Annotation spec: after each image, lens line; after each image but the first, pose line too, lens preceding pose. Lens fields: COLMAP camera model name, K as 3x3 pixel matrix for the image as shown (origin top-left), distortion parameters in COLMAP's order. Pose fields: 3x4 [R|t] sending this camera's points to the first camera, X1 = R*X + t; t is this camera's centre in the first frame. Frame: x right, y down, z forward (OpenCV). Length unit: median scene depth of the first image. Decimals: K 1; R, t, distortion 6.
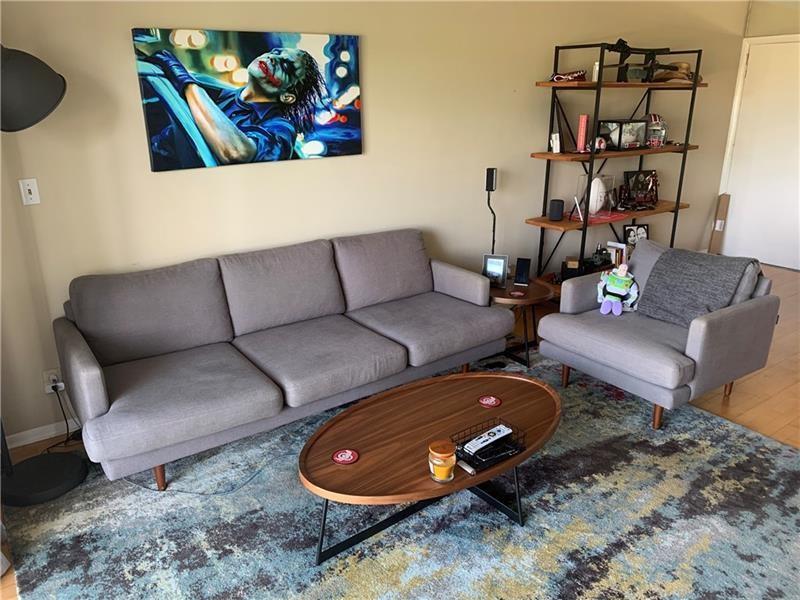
lens RADIAL K [[613.8, 0, 397.1], [0, 613.8, 296.6], [0, 0, 1]] dist [0.023516, -0.020720]
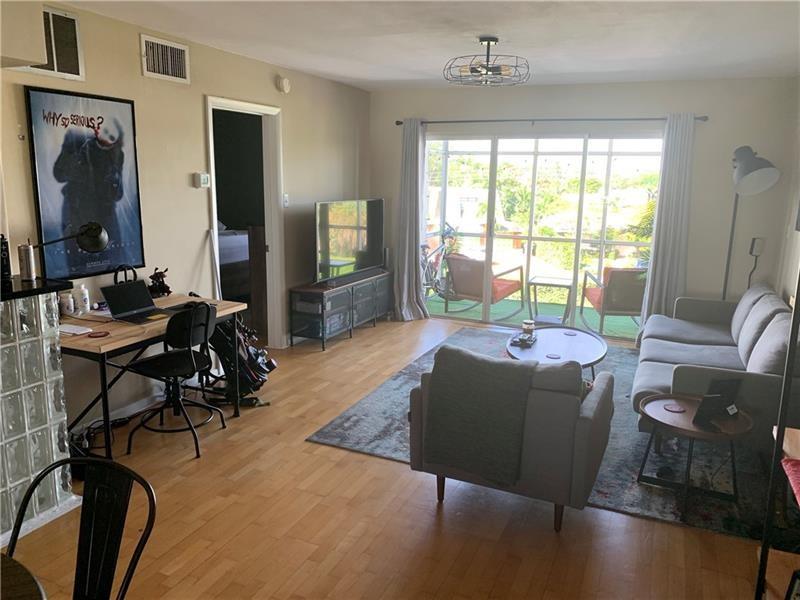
lens RADIAL K [[613.8, 0, 397.1], [0, 613.8, 301.3], [0, 0, 1]] dist [0.023516, -0.020720]
pose [[-0.869010, 0.091391, -0.486280, 1.031373], [-0.163105, 0.874951, 0.455915, -0.508043], [0.467138, 0.475509, -0.745435, 1.551025]]
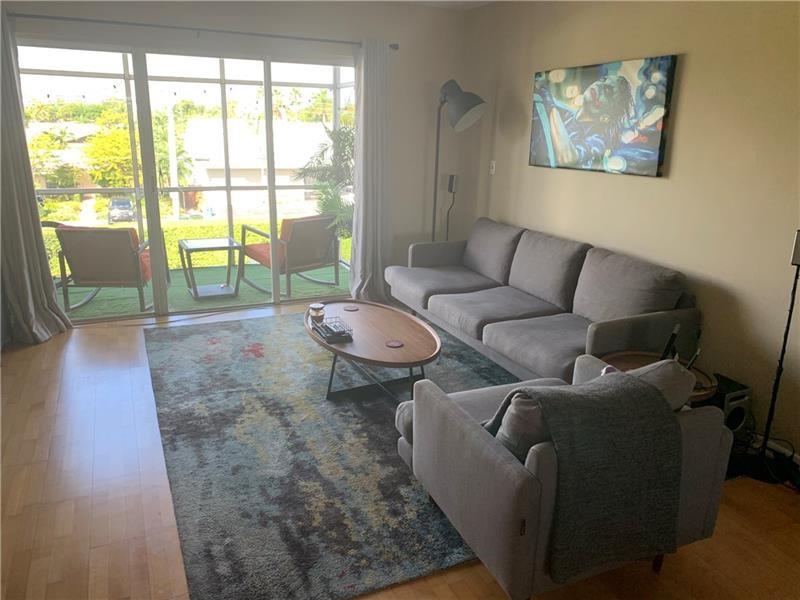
lens RADIAL K [[613.8, 0, 403.9], [0, 613.8, 296.0], [0, 0, 1]] dist [0.023516, -0.020720]
pose [[-0.196584, 0.274366, -0.941317, 1.061766], [-0.320384, 0.889376, 0.326136, -0.278440], [0.926665, 0.365696, -0.086935, 0.861959]]
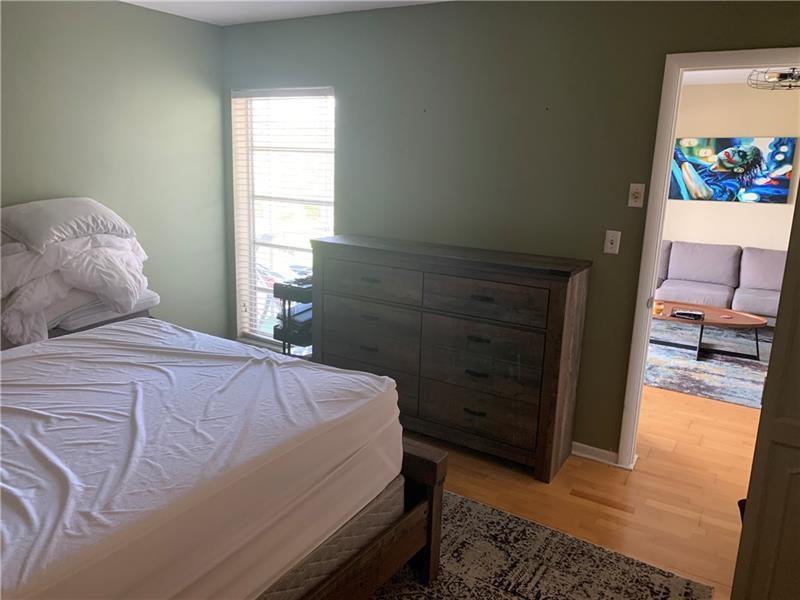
lens RADIAL K [[613.8, 0, 405.0], [0, 613.8, 291.6], [0, 0, 1]] dist [0.023516, -0.020720]
pose [[0.391860, 0.210273, -0.895673, 1.202455], [-0.320977, 0.943609, 0.081098, 0.210960], [0.862218, 0.255711, 0.437255, -0.634178]]
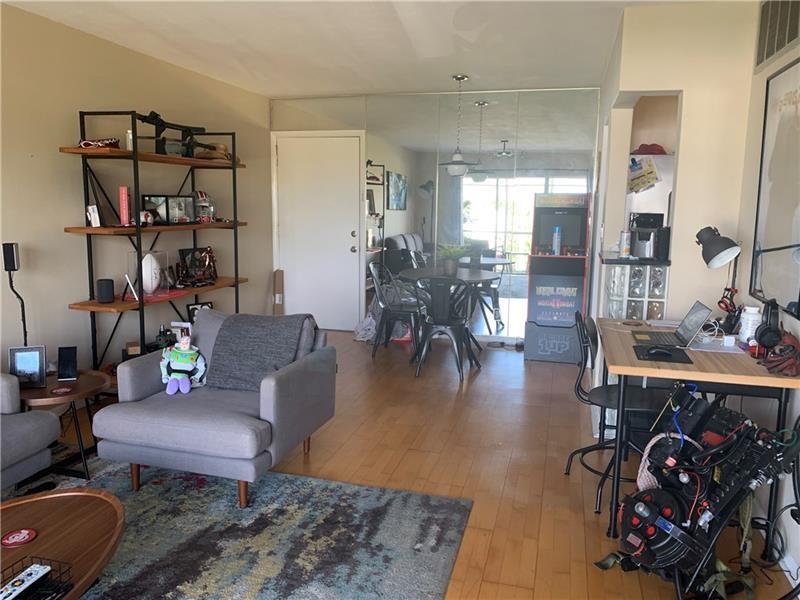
lens RADIAL K [[613.8, 0, 405.7], [0, 613.8, 294.0], [0, 0, 1]] dist [0.023516, -0.020720]
pose [[0.774618, -0.076310, 0.627809, 0.054781], [0.173843, 0.980145, -0.095359, 0.030998], [-0.608067, 0.183007, 0.772504, 0.087912]]
